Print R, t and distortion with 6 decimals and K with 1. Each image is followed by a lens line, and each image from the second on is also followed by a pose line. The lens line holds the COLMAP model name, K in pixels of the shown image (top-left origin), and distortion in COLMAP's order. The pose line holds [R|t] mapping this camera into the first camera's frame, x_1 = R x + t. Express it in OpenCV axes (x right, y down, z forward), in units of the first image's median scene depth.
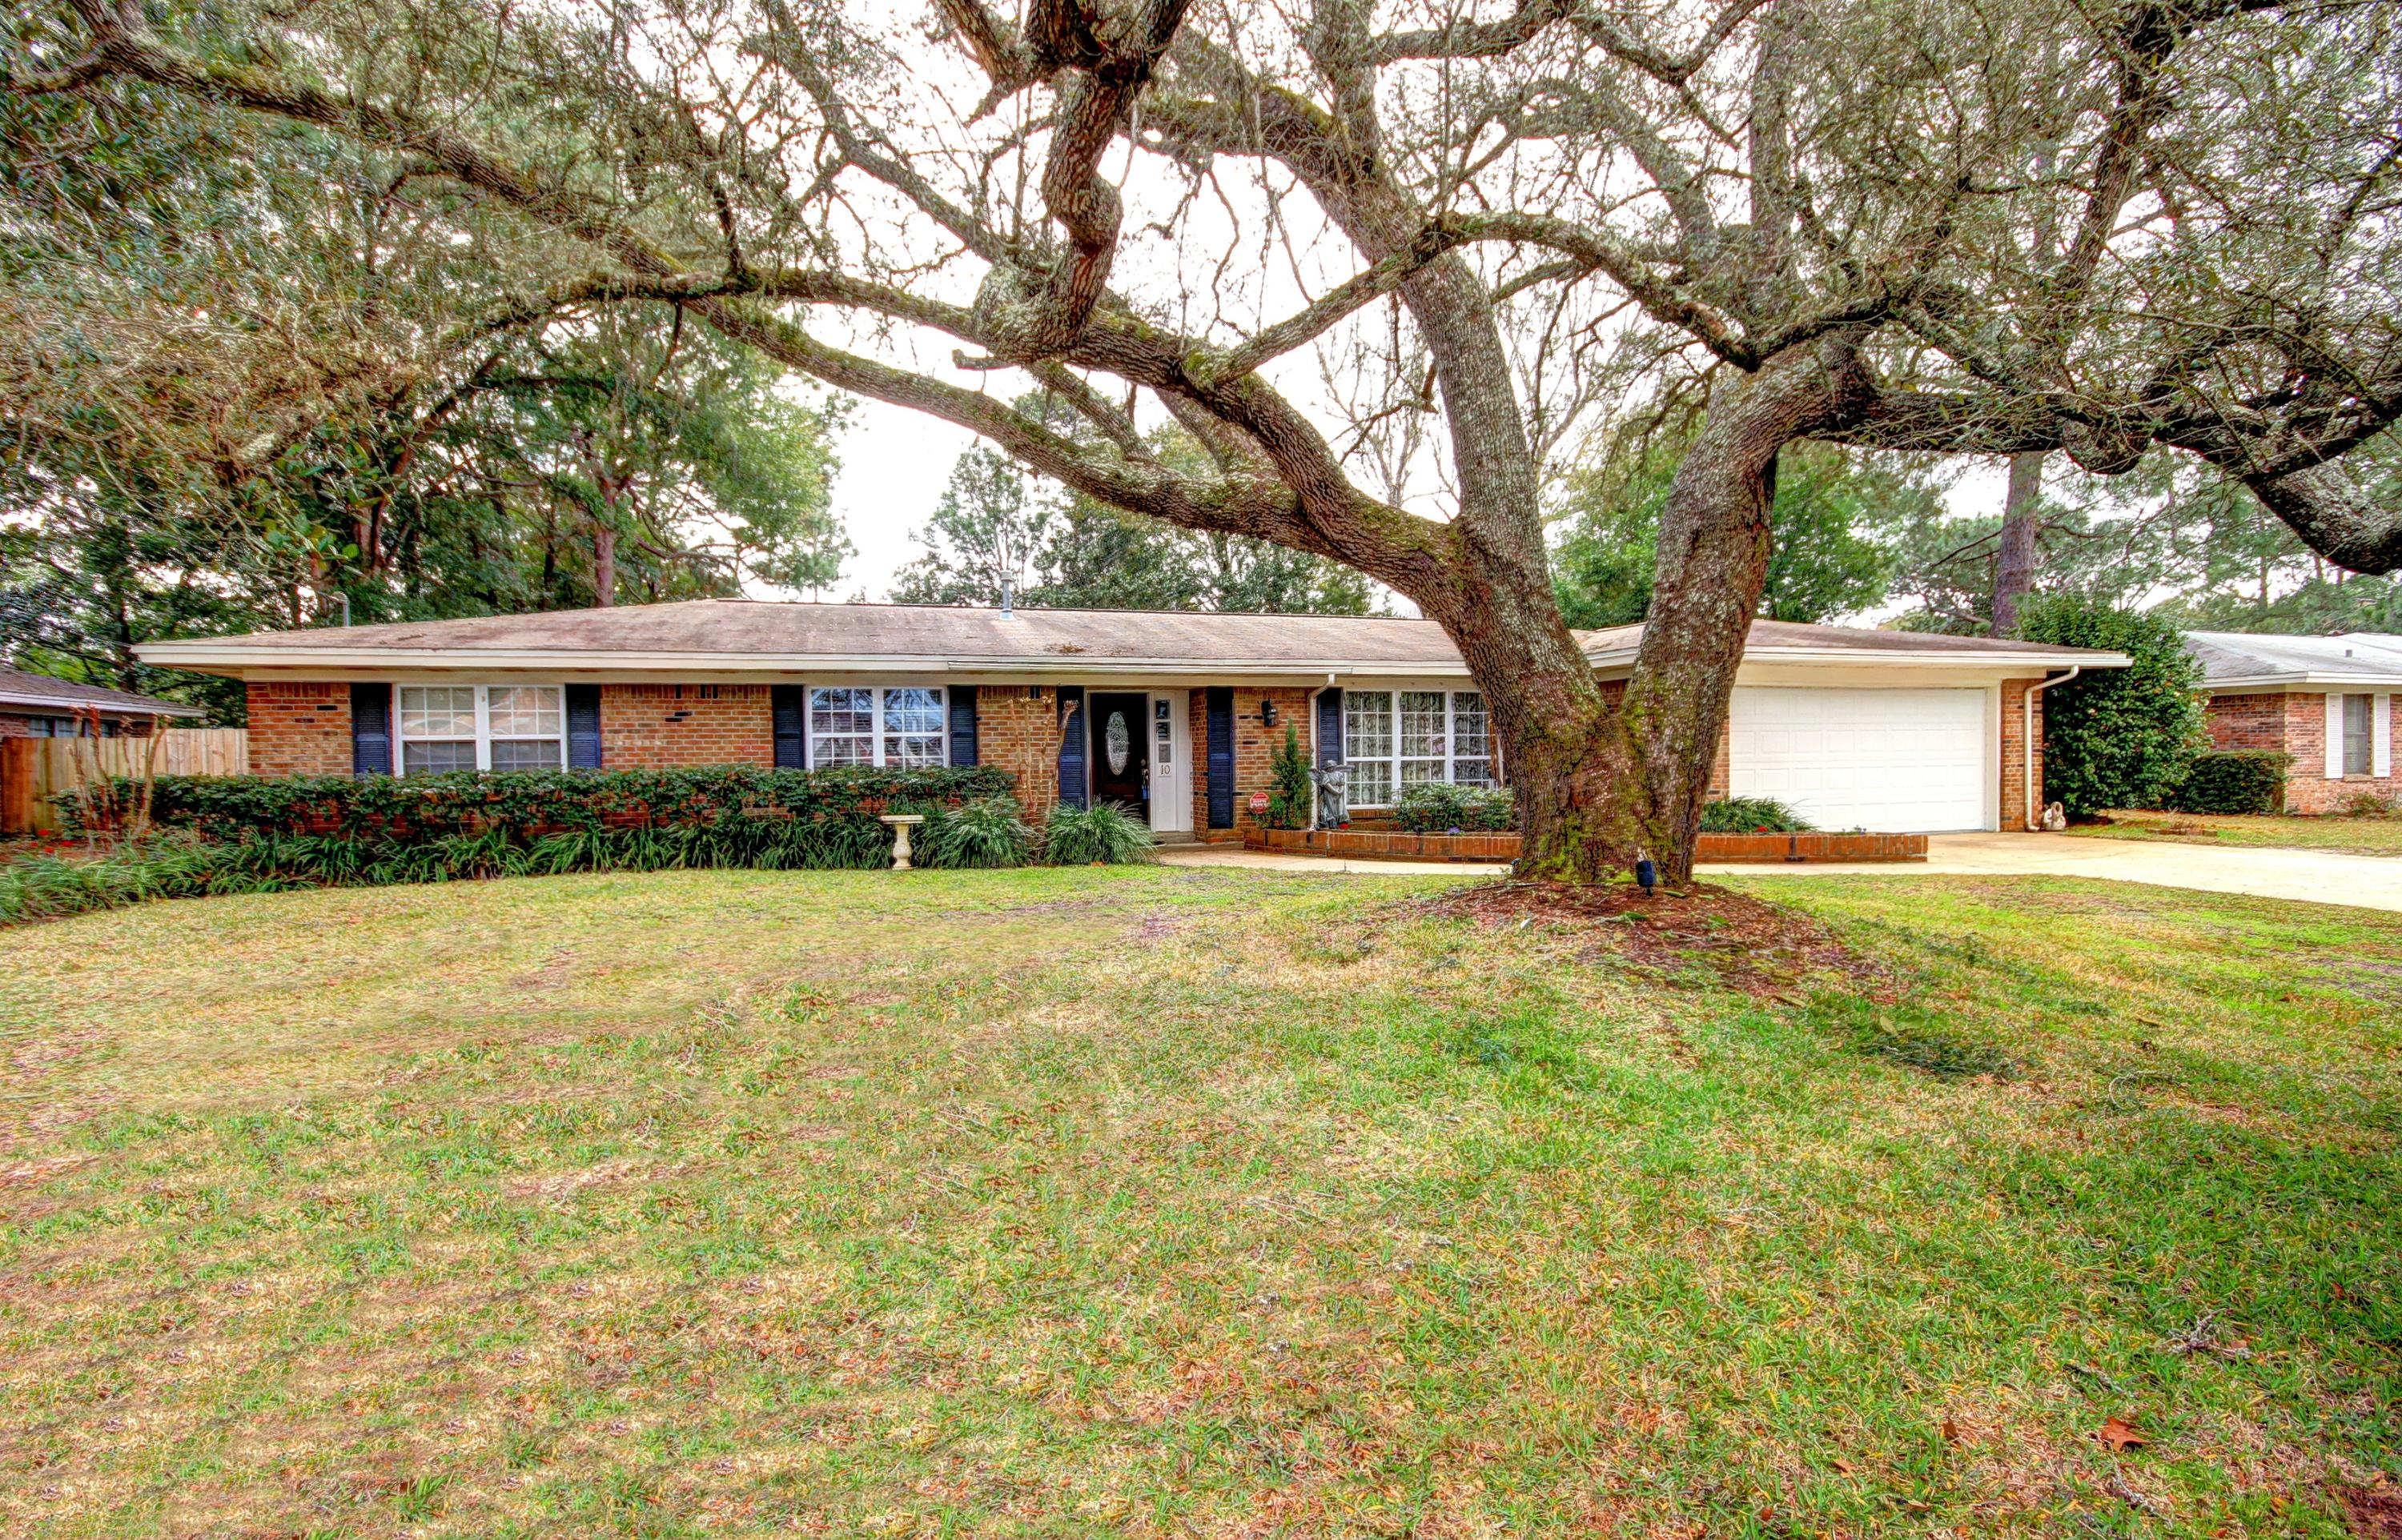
lens RADIAL K [[1133.8, 0, 1199.6], [0, 1133.8, 766.9], [0, 0, 1]] dist [-0.010616, -0.001687]
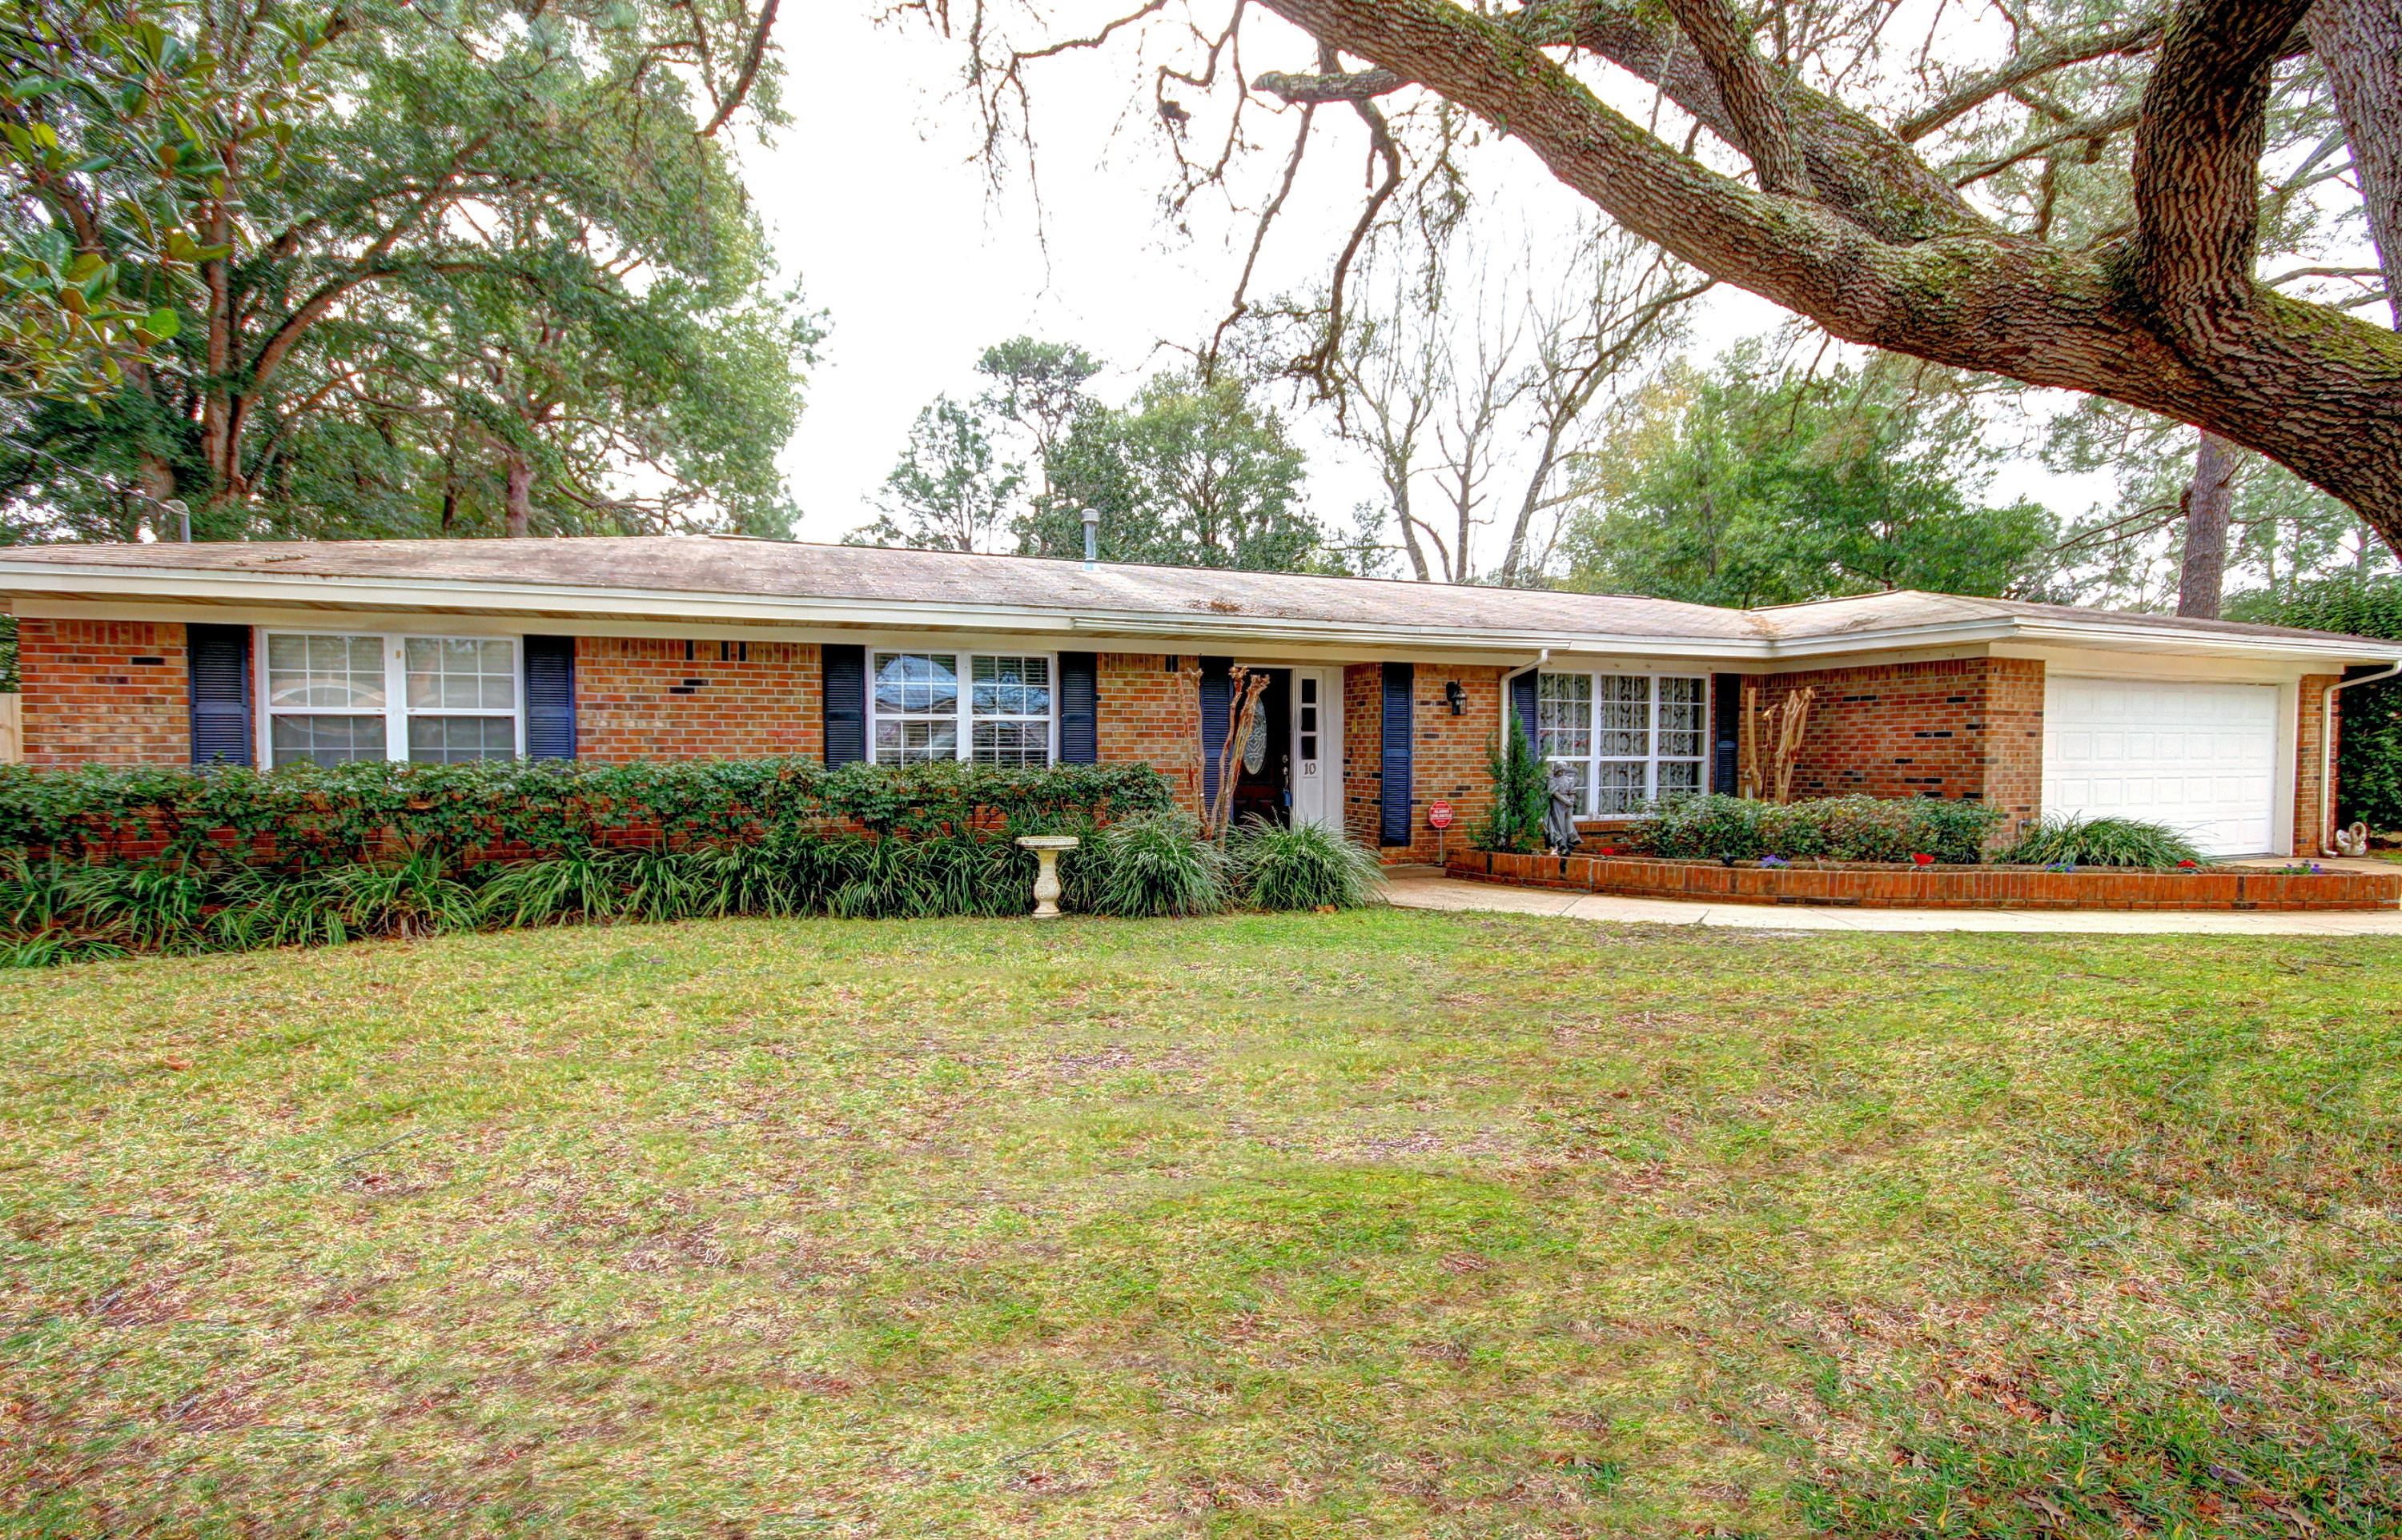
lens RADIAL K [[1133.8, 0, 1203.7], [0, 1133.8, 771.5], [0, 0, 1]] dist [-0.010616, -0.001687]
pose [[0.996688, 0.013841, 0.080140, -0.198627], [-0.015016, 0.999788, 0.014085, -0.006773], [-0.079928, -0.015242, 0.996684, 0.277356]]
